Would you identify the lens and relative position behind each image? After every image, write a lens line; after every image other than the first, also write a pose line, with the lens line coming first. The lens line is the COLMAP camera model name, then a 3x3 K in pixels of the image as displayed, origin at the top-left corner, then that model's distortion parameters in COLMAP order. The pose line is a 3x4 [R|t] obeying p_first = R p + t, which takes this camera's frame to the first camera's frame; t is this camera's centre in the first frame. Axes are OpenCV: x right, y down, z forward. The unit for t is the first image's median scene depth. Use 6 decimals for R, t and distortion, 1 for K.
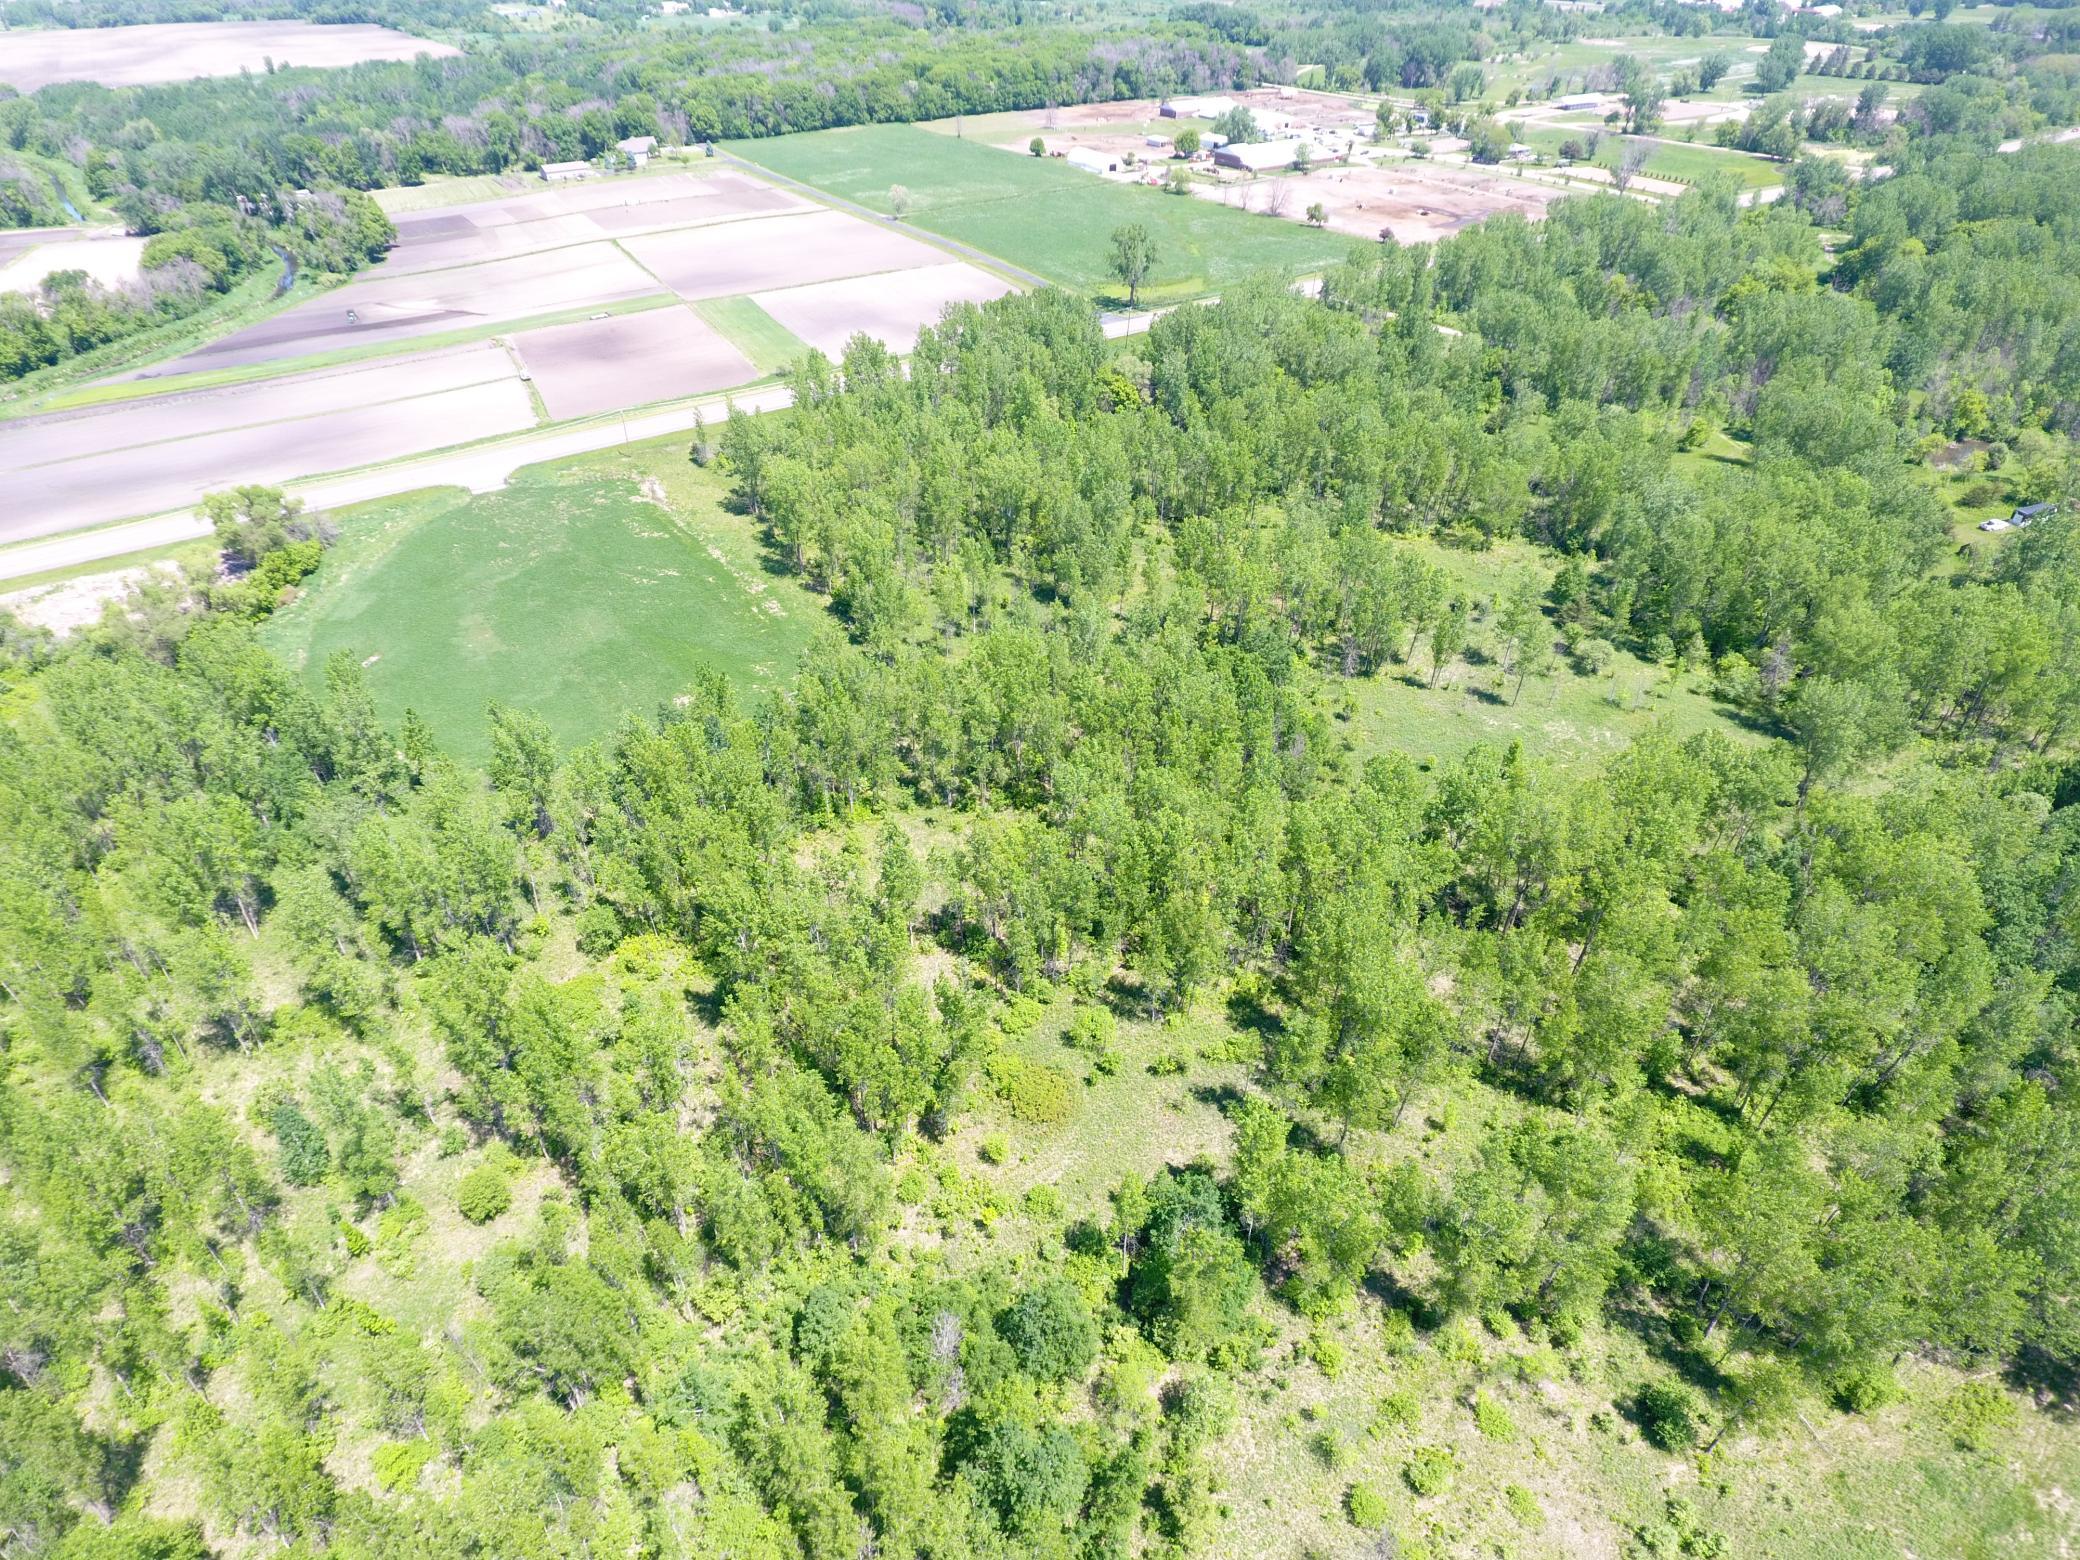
lens RADIAL K [[1218.2, 0, 990.5], [0, 1218.2, 776.7], [0, 0, 1]] dist [-0.002422, 0.001388]
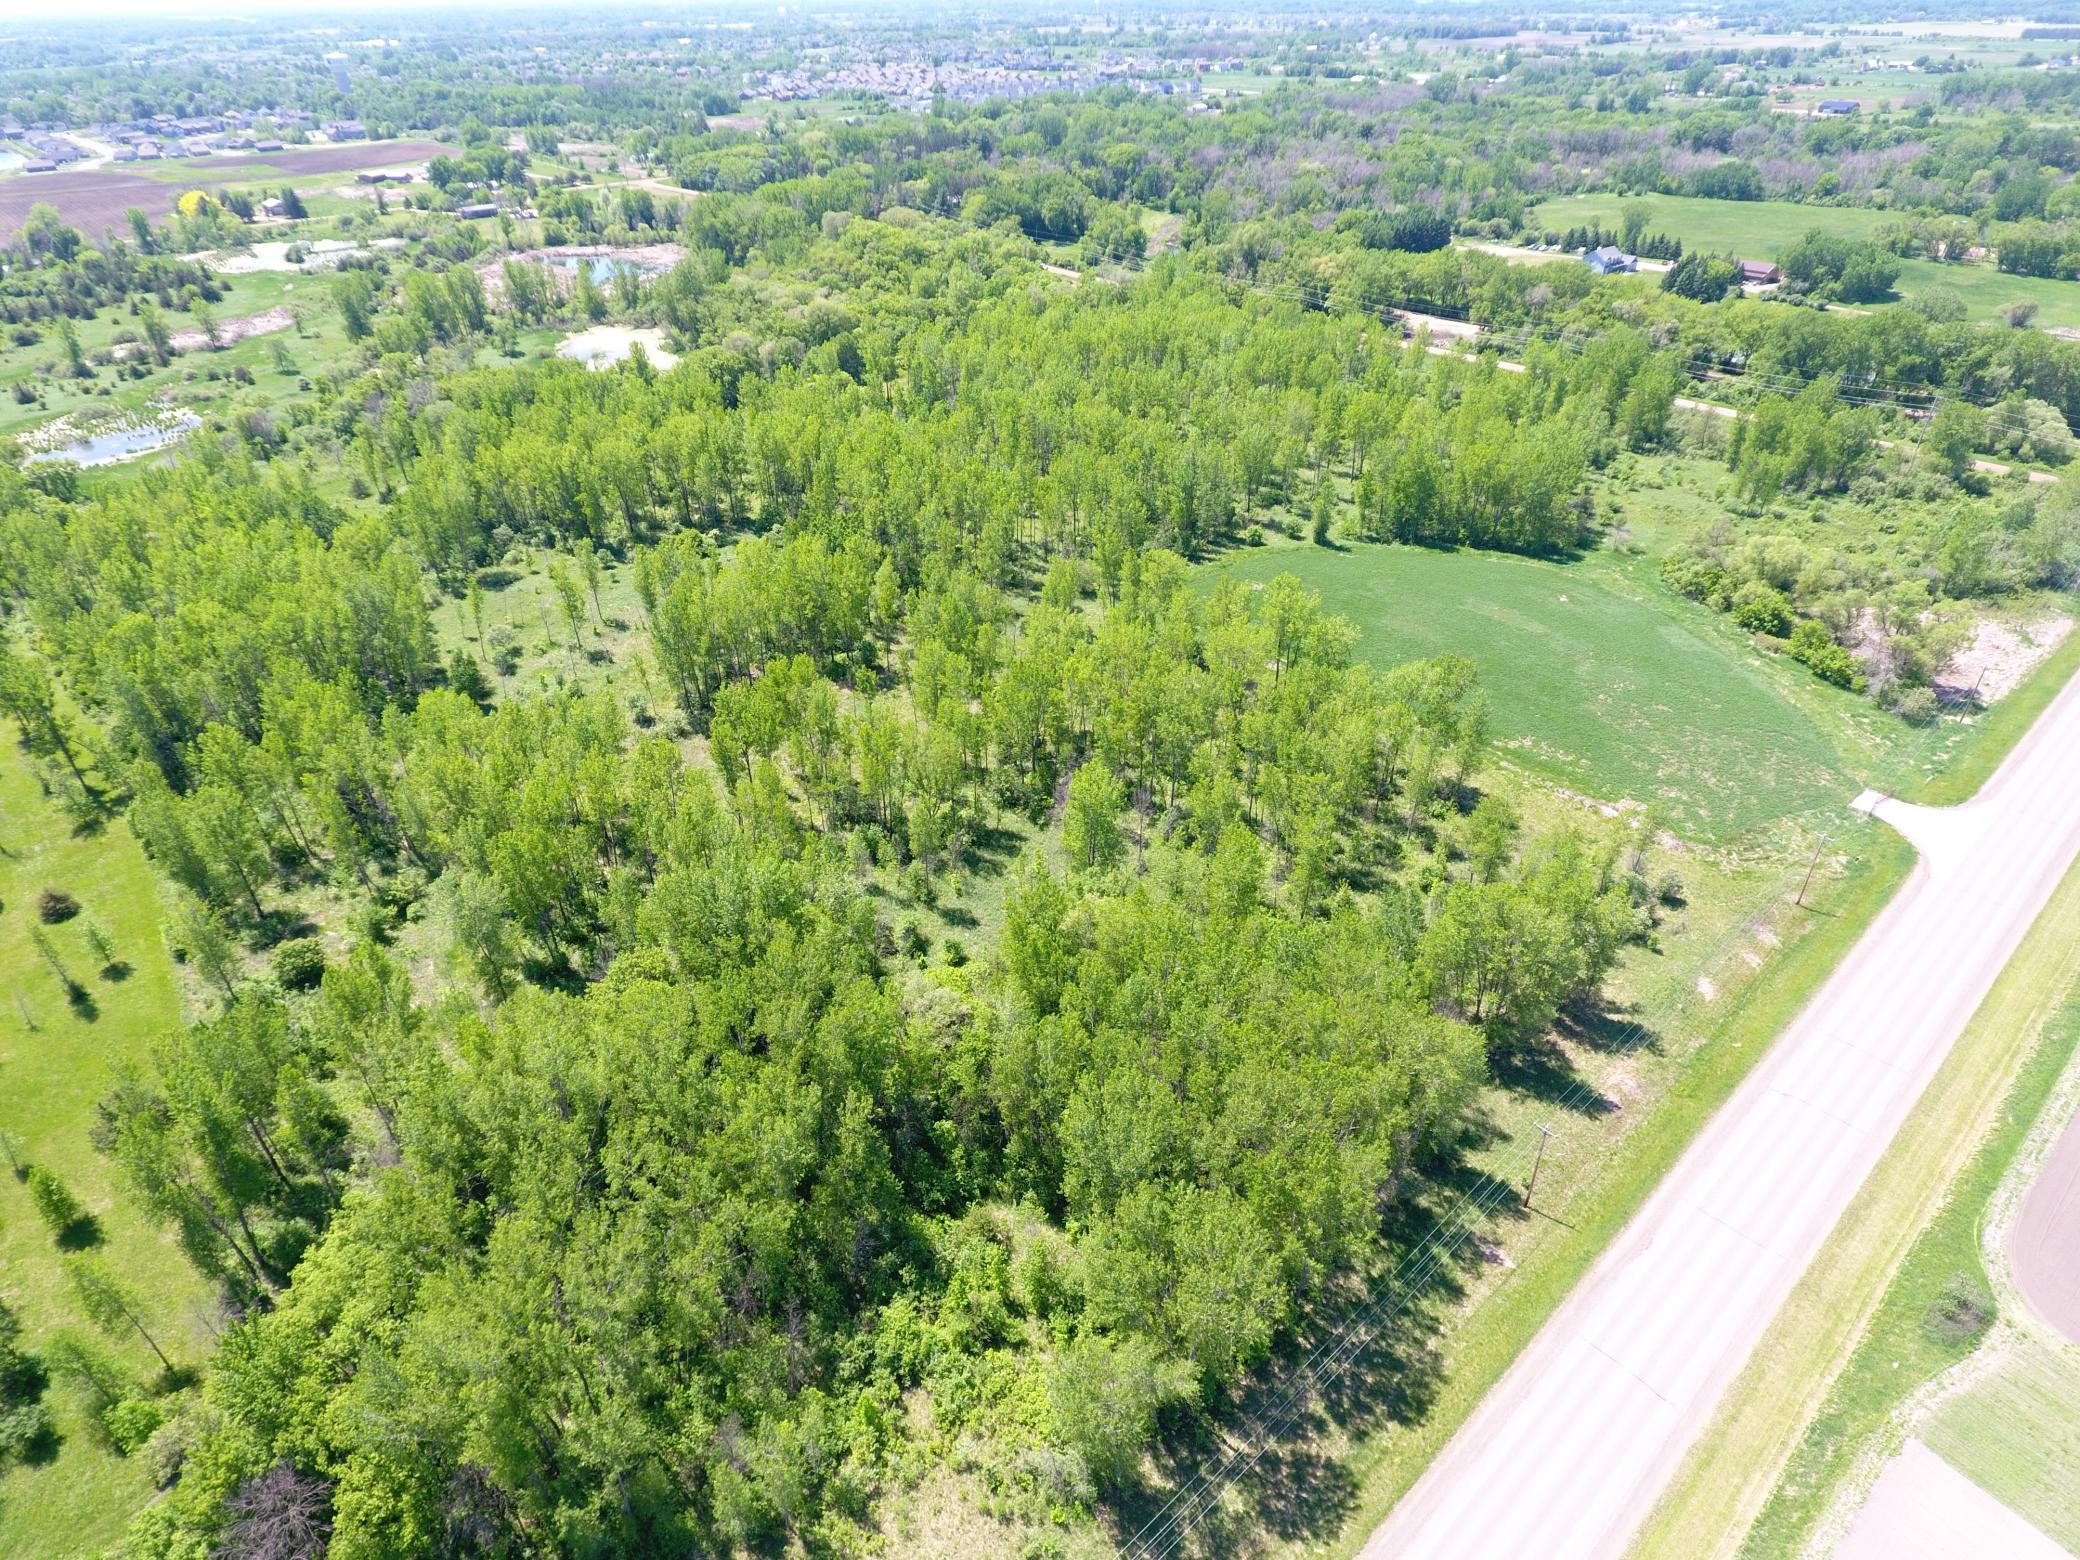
lens RADIAL K [[1218.2, 0, 990.5], [0, 1218.2, 776.7], [0, 0, 1]] dist [-0.002422, 0.001388]
pose [[-0.984394, 0.119006, -0.129639, 0.083812], [-0.078828, 0.360443, 0.929444, -0.458827], [0.157337, 0.925159, -0.345437, 0.634031]]
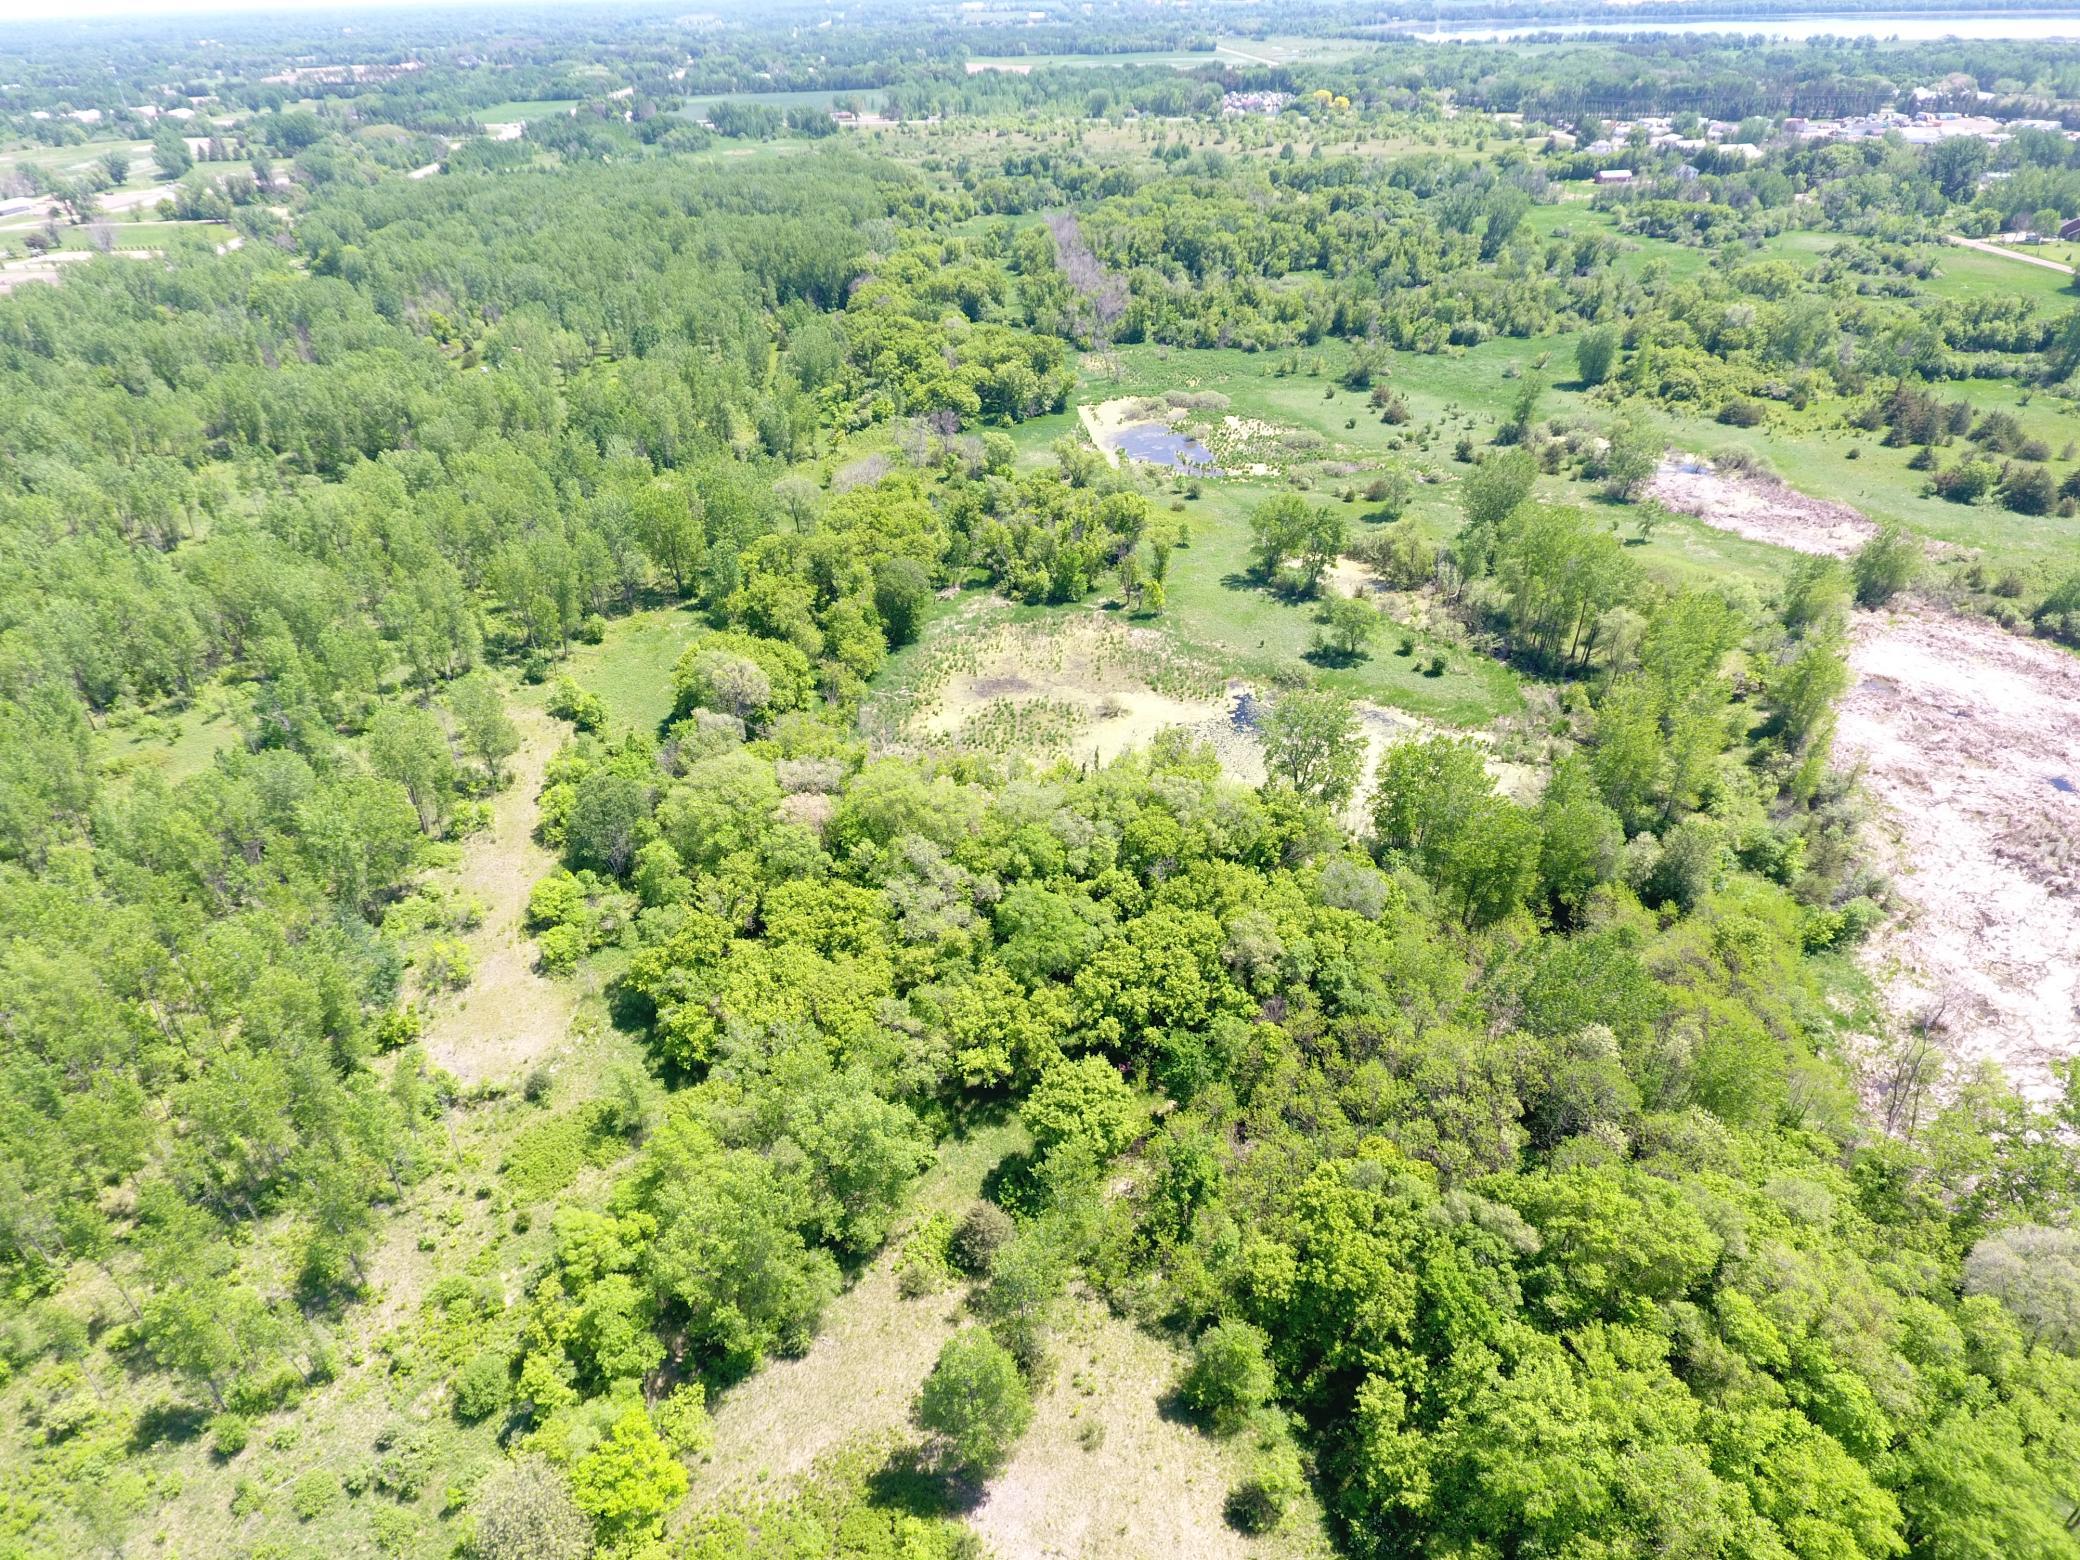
lens RADIAL K [[1218.2, 0, 990.5], [0, 1218.2, 776.7], [0, 0, 1]] dist [-0.002422, 0.001388]
pose [[0.488427, -0.476496, 0.731020, -0.149187], [0.526173, 0.829134, 0.188890, 0.143981], [-0.696119, 0.292384, 0.655690, -0.192604]]
